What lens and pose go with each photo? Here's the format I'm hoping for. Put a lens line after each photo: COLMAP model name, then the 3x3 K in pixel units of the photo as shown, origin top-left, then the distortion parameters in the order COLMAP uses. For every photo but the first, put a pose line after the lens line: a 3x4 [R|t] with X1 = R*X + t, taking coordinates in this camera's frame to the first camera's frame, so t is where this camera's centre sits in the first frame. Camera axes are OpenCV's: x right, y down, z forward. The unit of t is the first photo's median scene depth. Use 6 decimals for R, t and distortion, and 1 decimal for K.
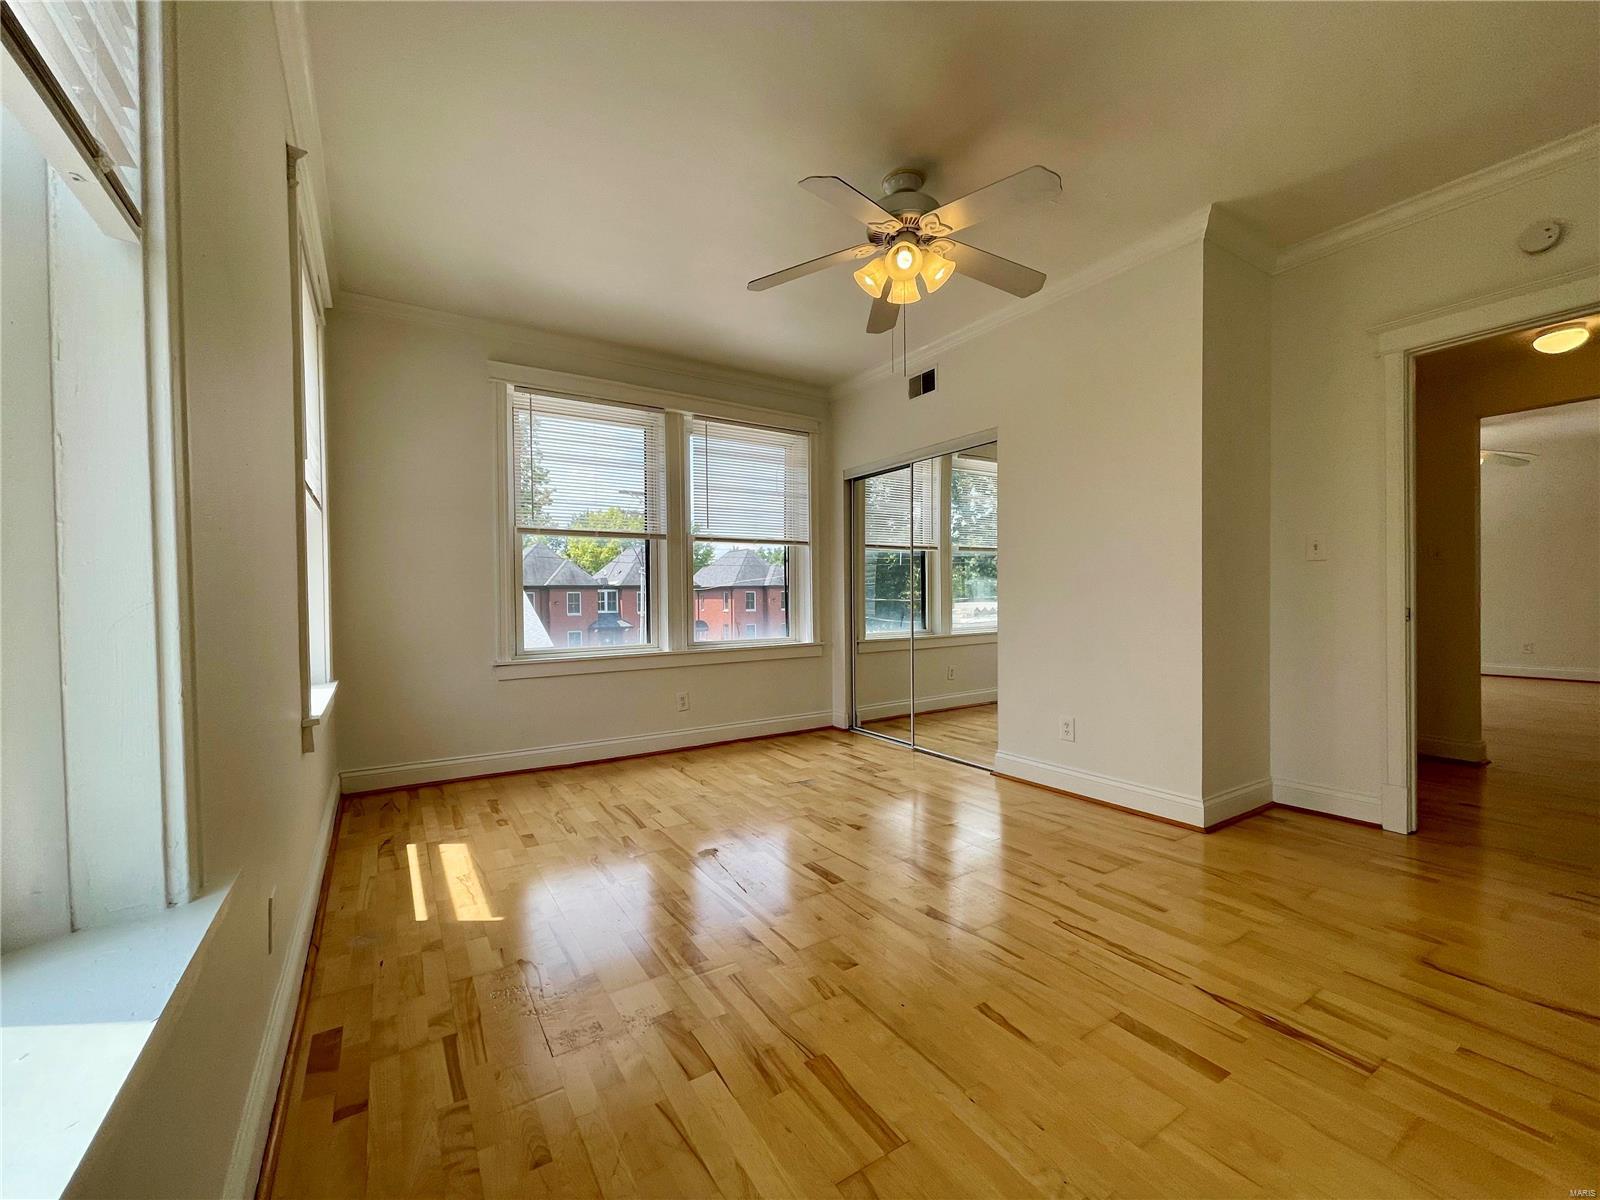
lens RADIAL K [[641.4, 0, 800.2], [0, 641.4, 616.6], [0, 0, 1]] dist [0.003446, 0.000121]
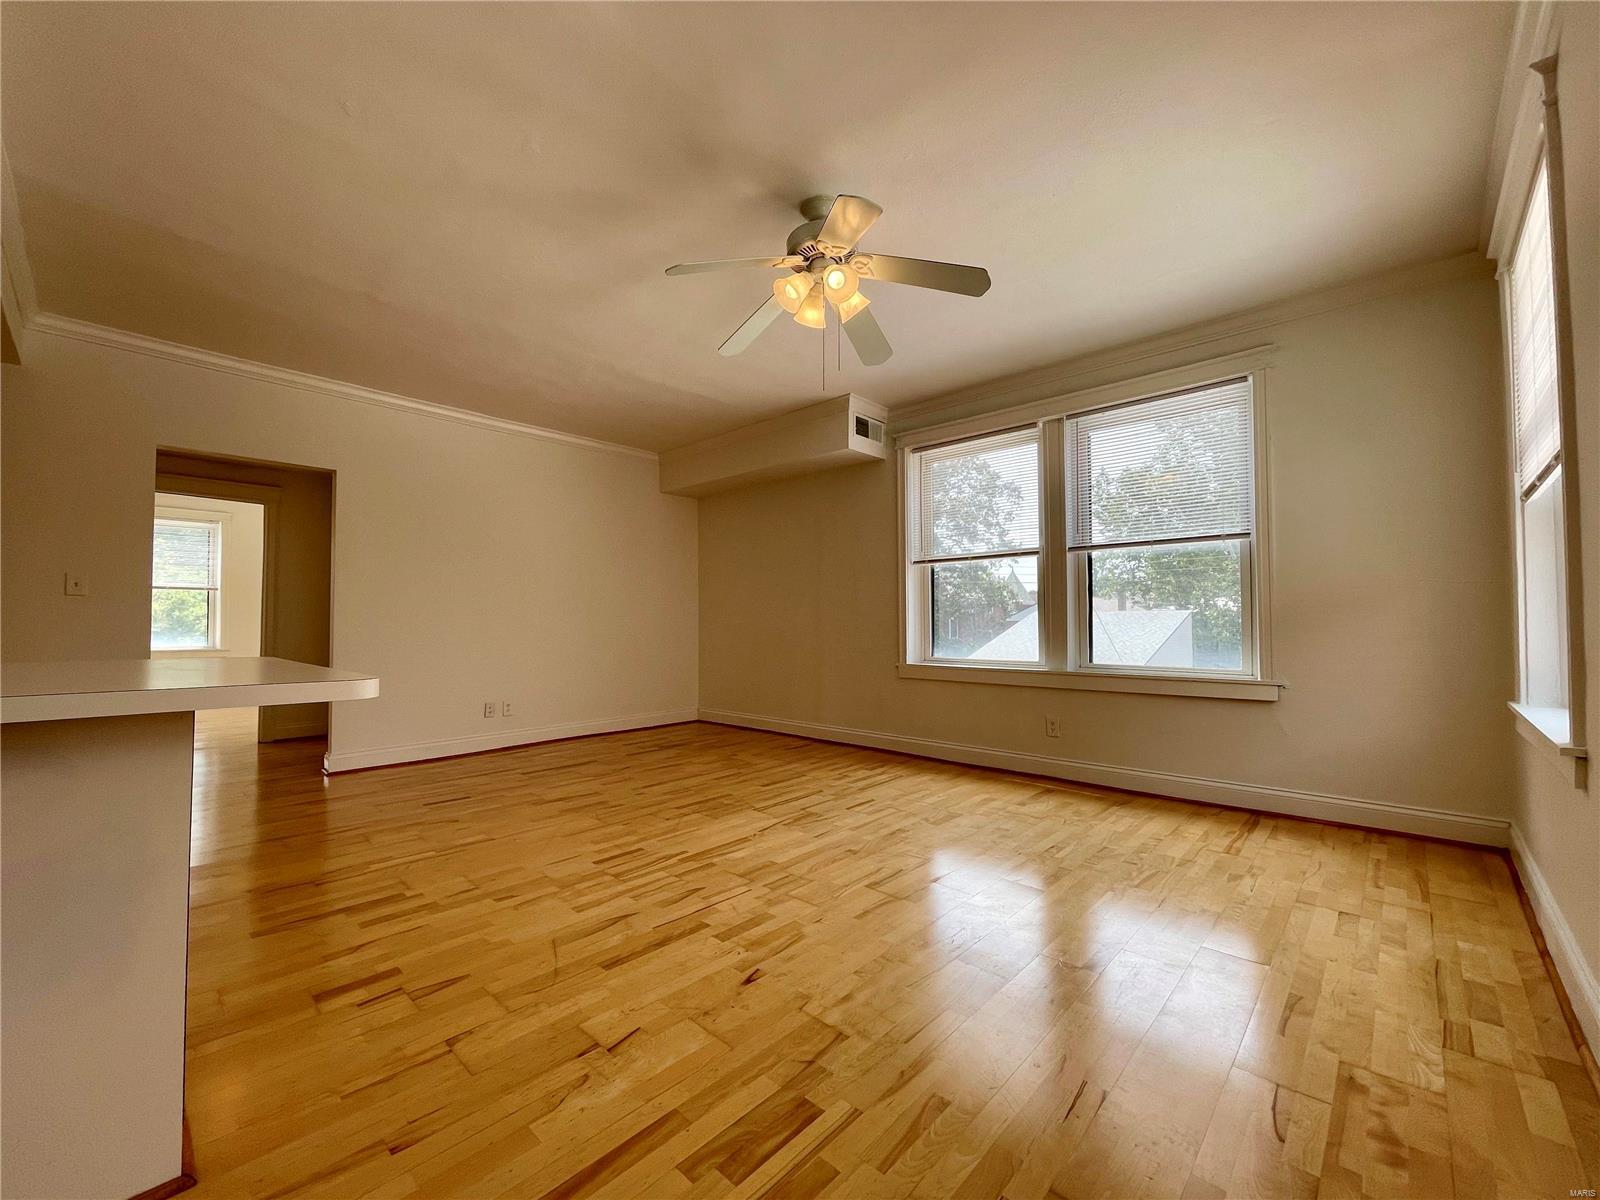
lens RADIAL K [[648.8, 0, 791.0], [0, 648.8, 601.9], [0, 0, 1]] dist [0.000013, -0.000085]
pose [[0.232614, -0.018868, -0.972386, 0.733280], [-0.018396, 0.999548, -0.023796, -0.021072], [0.972395, 0.023423, 0.232162, 0.463813]]
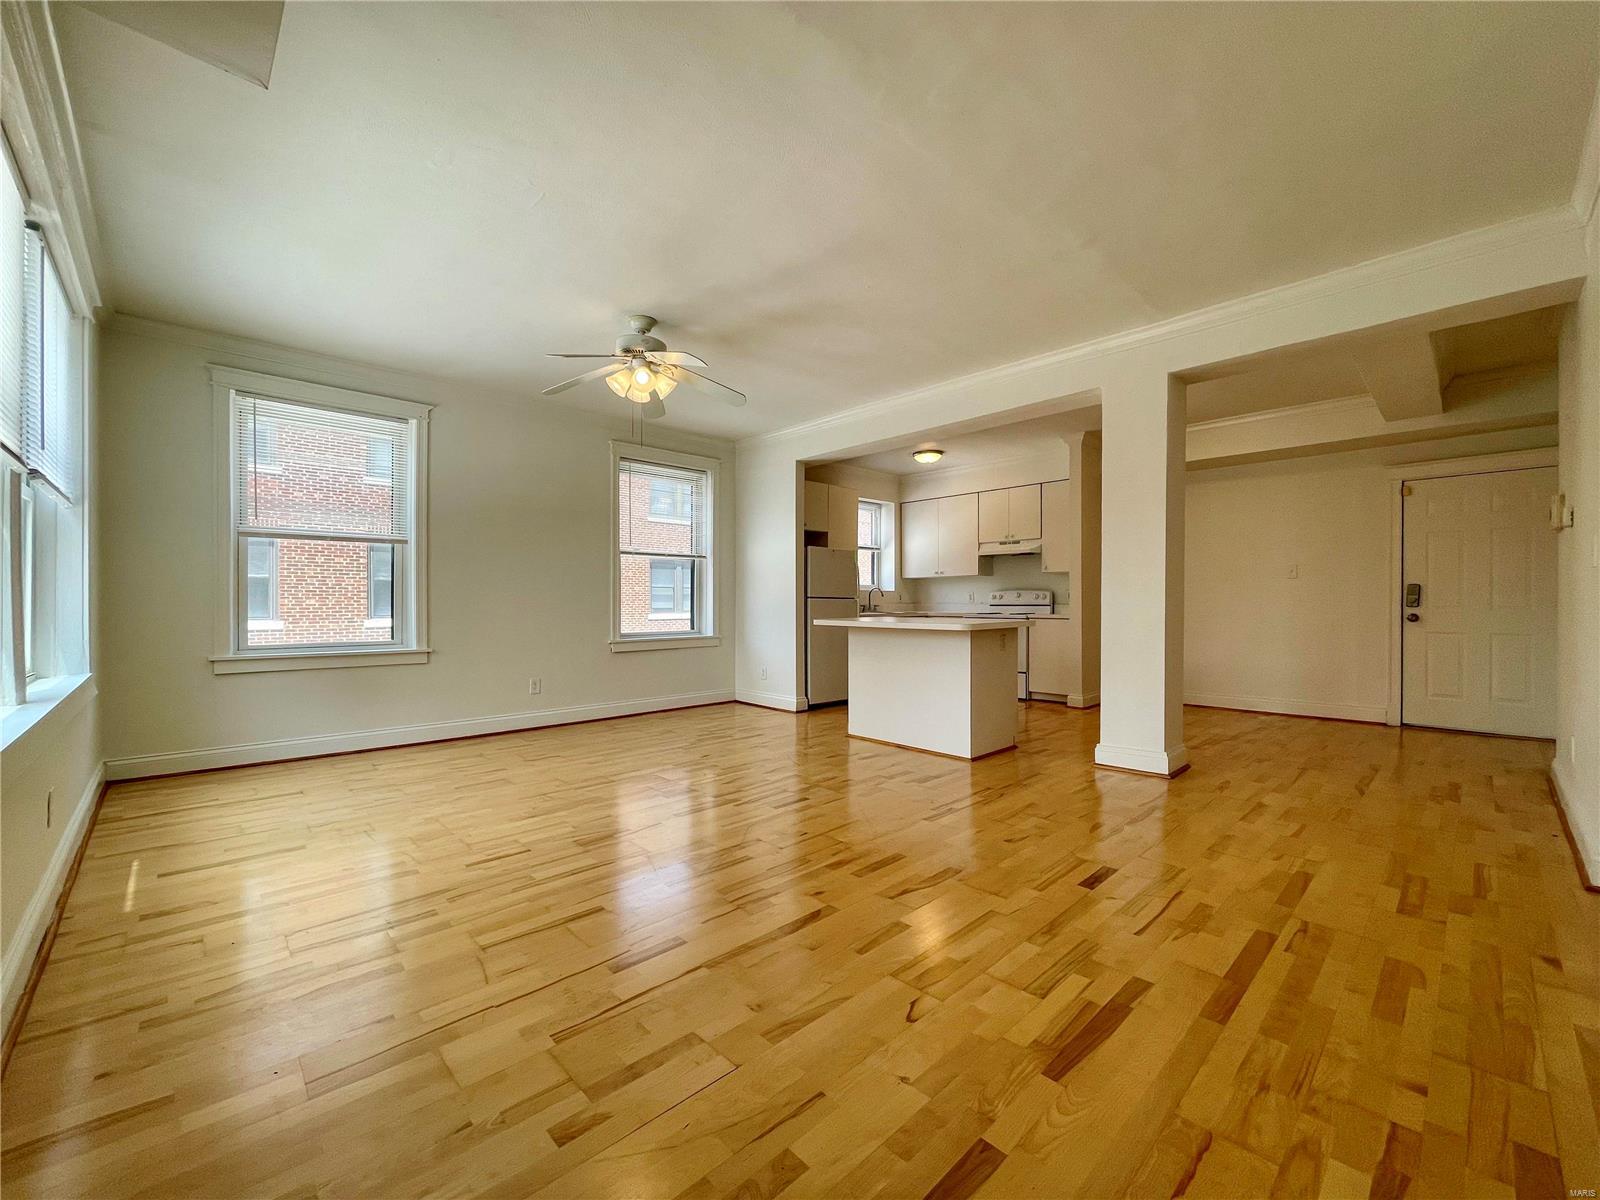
lens RADIAL K [[648.8, 0, 791.0], [0, 648.8, 601.9], [0, 0, 1]] dist [0.000013, -0.000085]
pose [[-0.179345, 0.012010, 0.983713, -0.885119], [0.020114, 0.999761, -0.008539, -0.008979], [-0.983581, 0.018254, -0.179544, 0.603675]]
